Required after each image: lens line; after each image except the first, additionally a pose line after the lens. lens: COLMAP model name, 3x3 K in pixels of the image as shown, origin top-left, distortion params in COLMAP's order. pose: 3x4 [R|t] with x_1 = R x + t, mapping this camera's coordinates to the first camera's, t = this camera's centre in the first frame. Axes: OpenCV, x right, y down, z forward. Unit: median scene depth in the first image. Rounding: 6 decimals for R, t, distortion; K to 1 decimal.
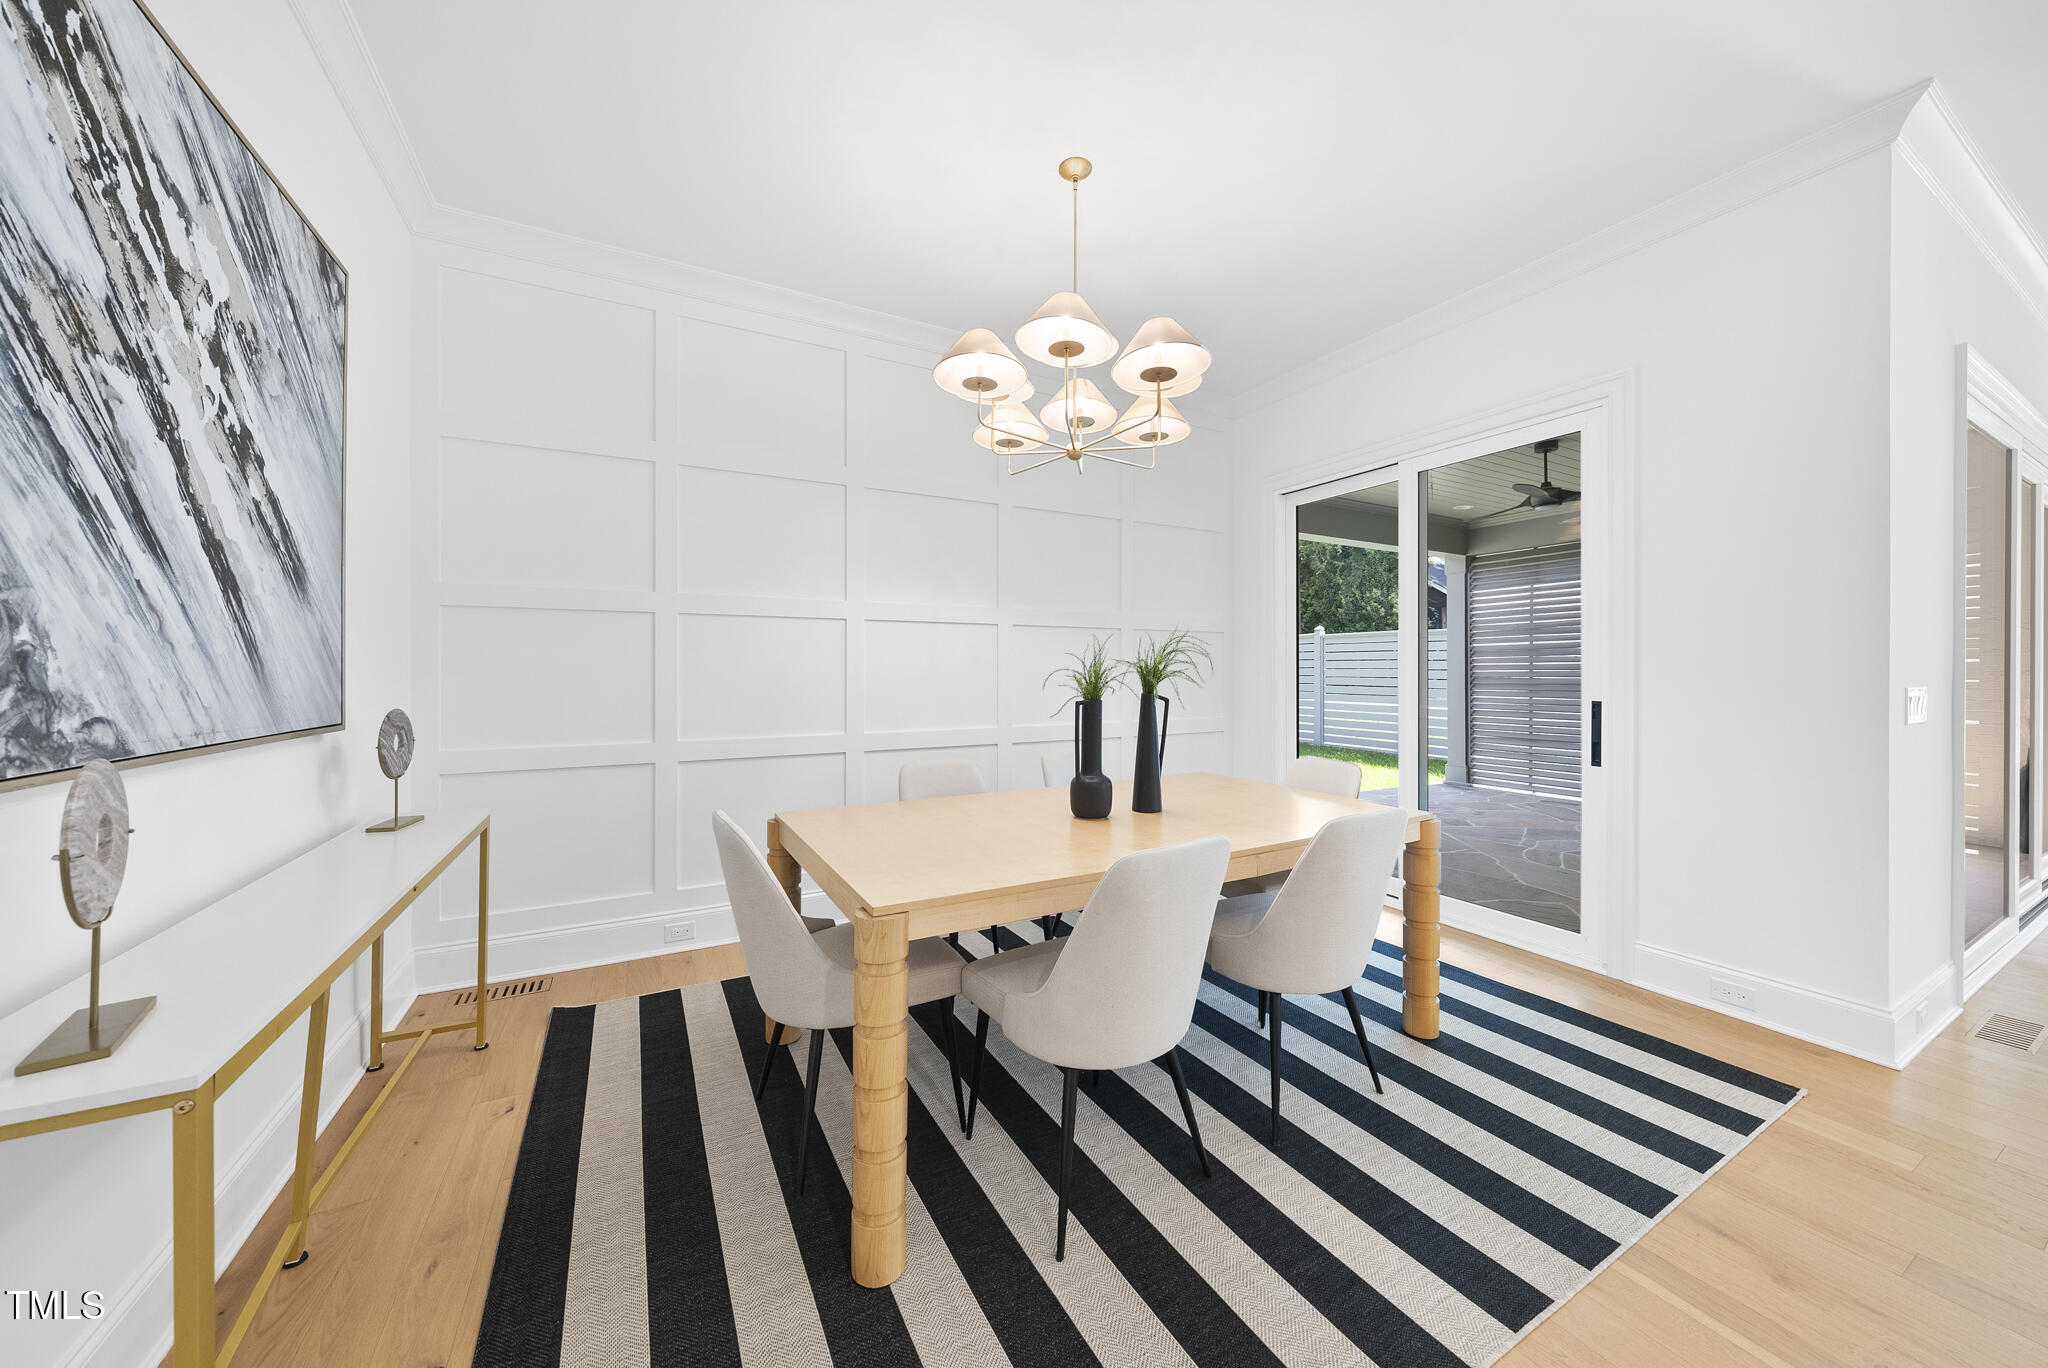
lens RADIAL K [[703.0, 0, 1035.5], [0, 703.0, 668.7], [0, 0, 1]] dist [-0.000951, 0.000079]
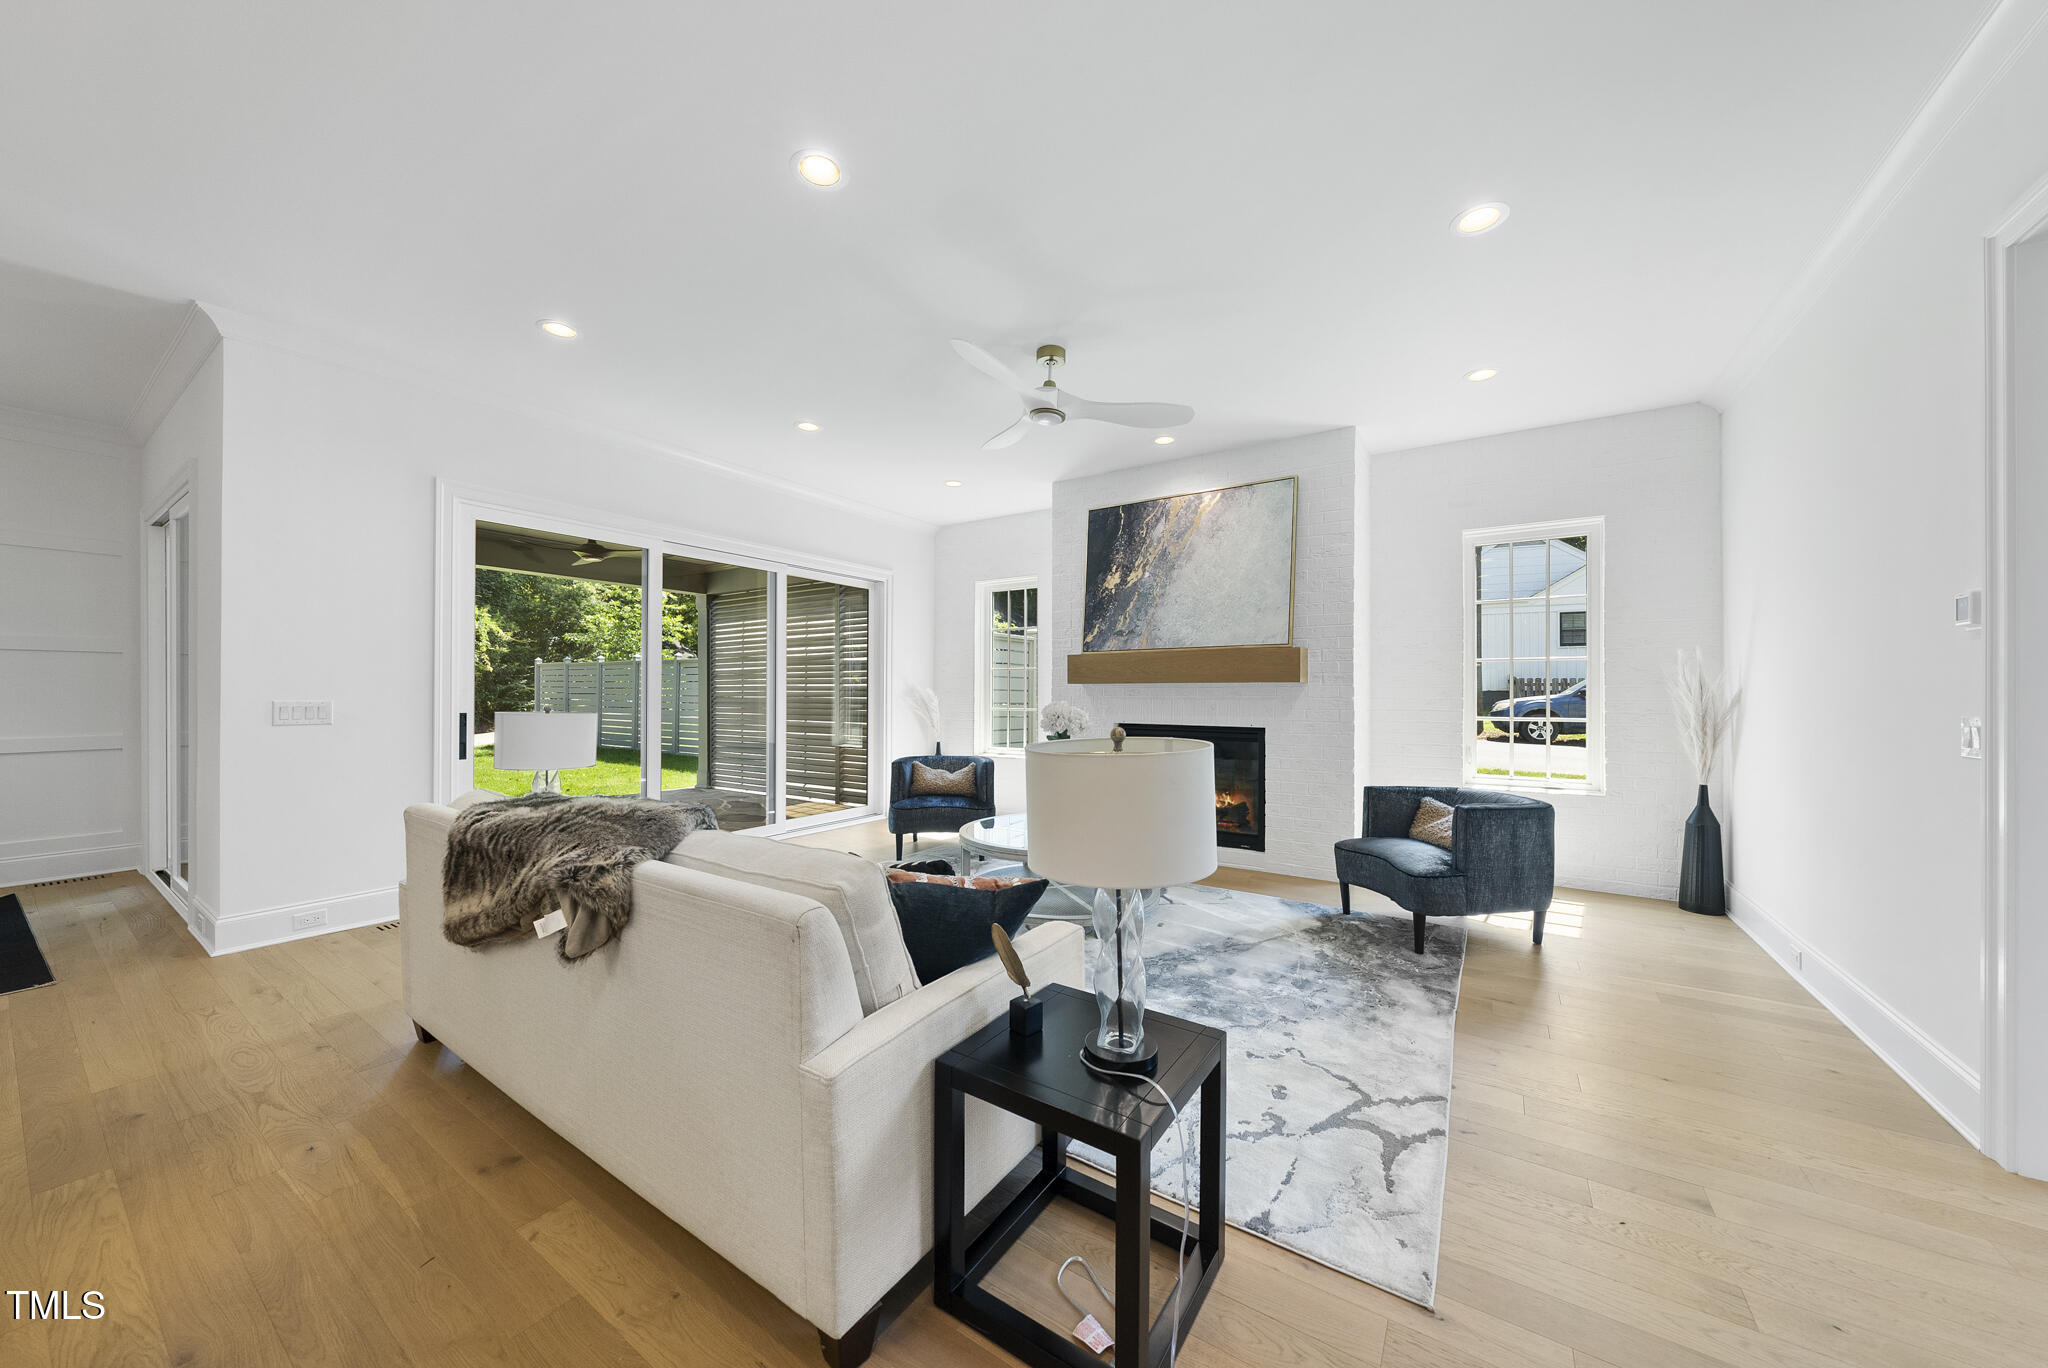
lens RADIAL K [[703.0, 0, 1030.2], [0, 703.0, 687.7], [0, 0, 1]] dist [-0.000951, 0.000079]
pose [[0.885464, 0.003081, 0.464699, 2.374384], [-0.002119, 0.999994, -0.002592, -0.005368], [-0.464704, 0.001311, 0.885465, -1.296648]]
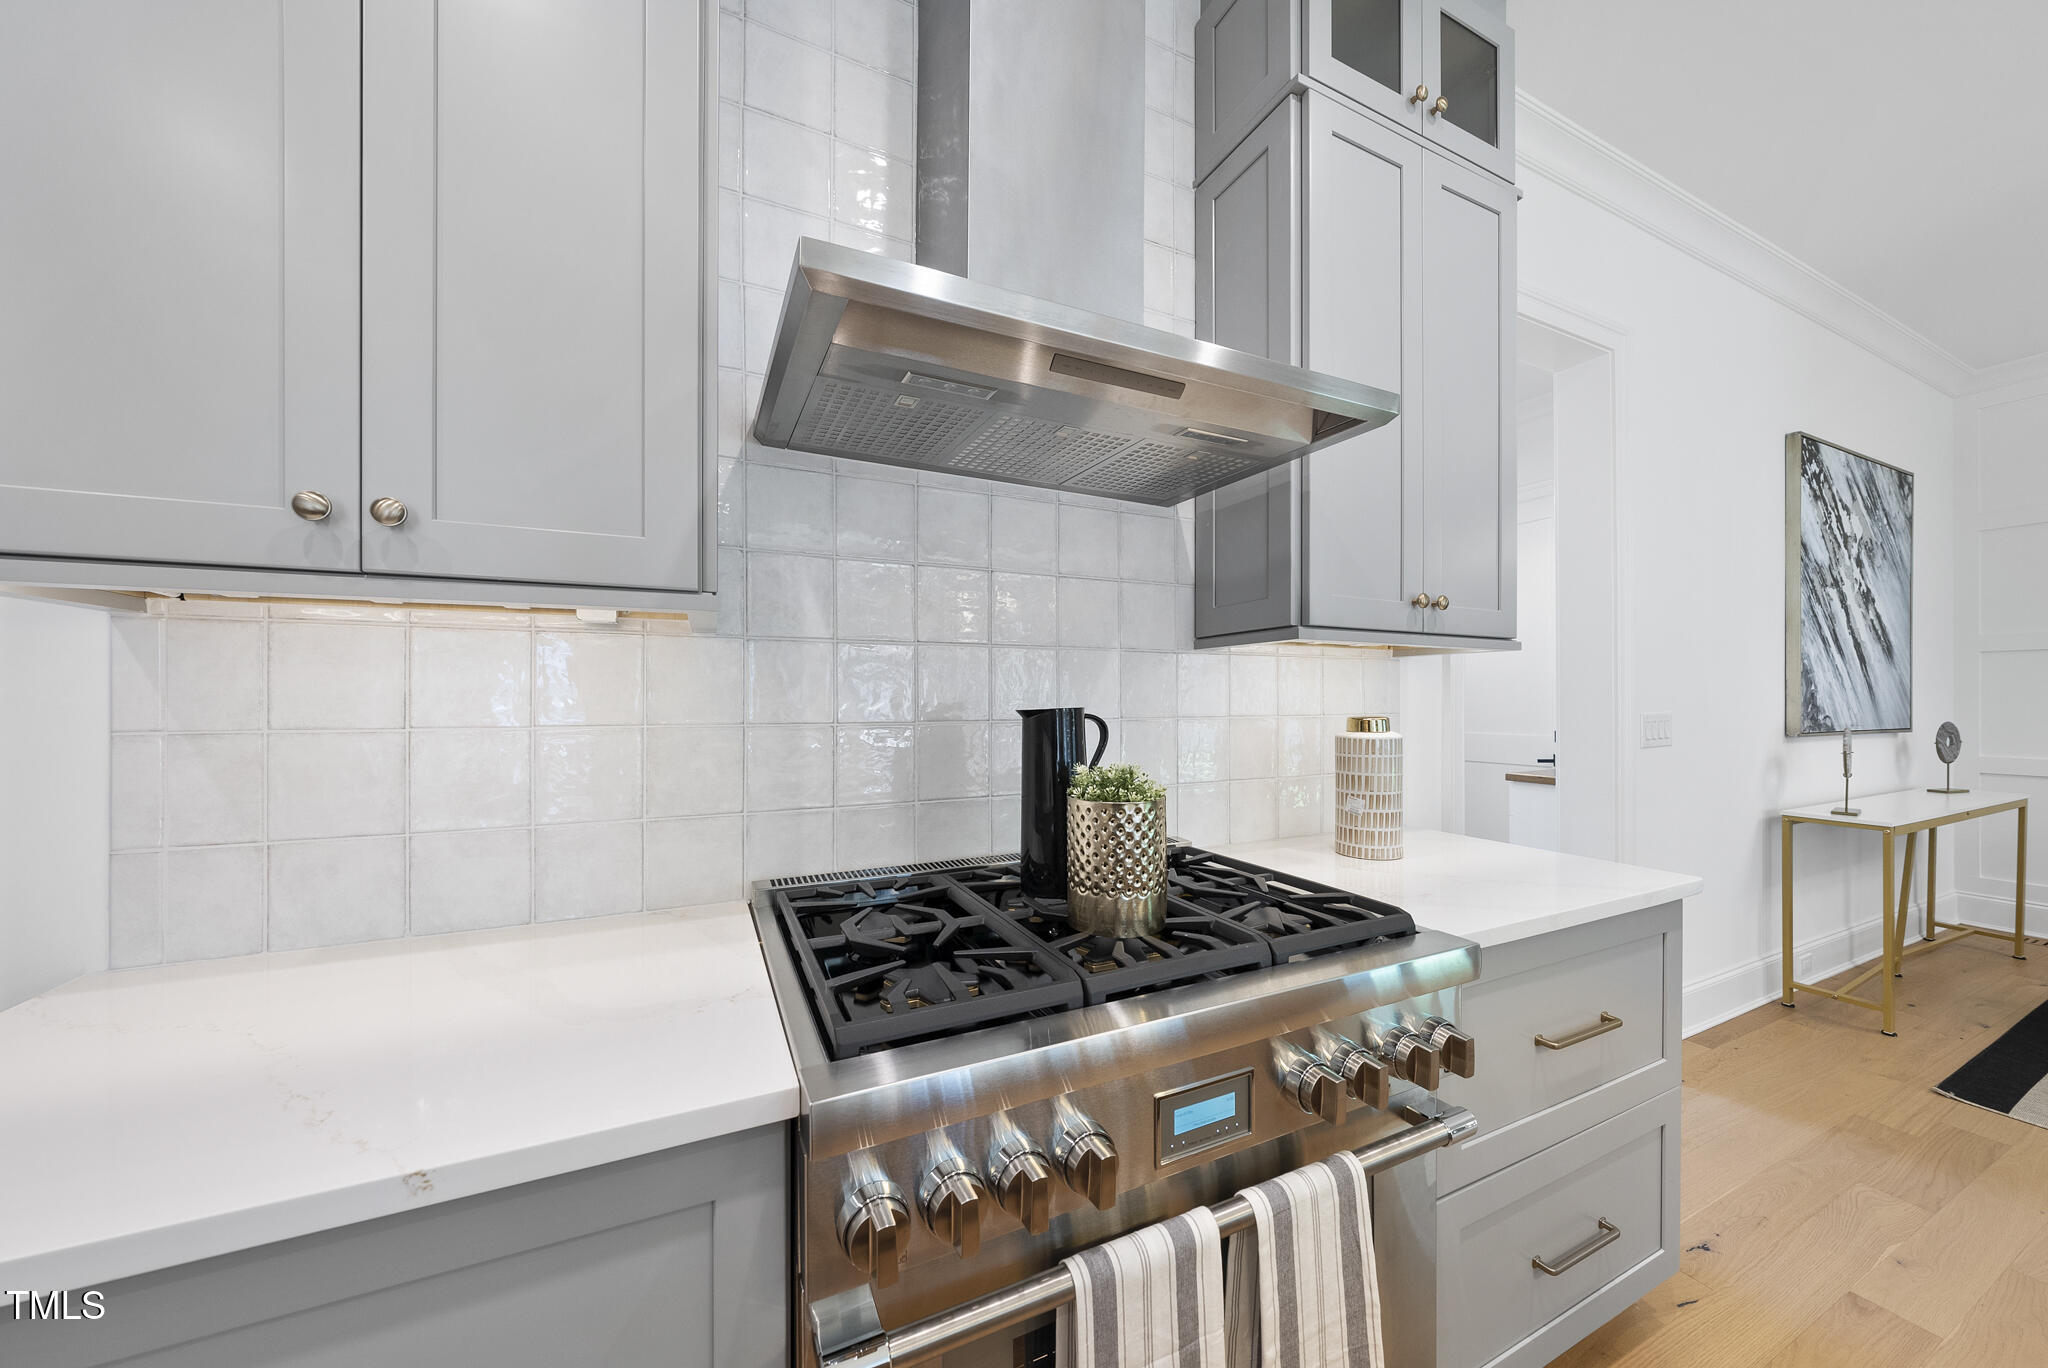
lens RADIAL K [[703.0, 0, 1014.2], [0, 703.0, 696.3], [0, 0, 1]] dist [-0.000951, 0.000079]
pose [[-0.065720, -0.001096, -0.997837, 0.961882], [0.000243, 0.999999, -0.001114, -0.002945], [0.997838, -0.000316, -0.065720, -1.178681]]
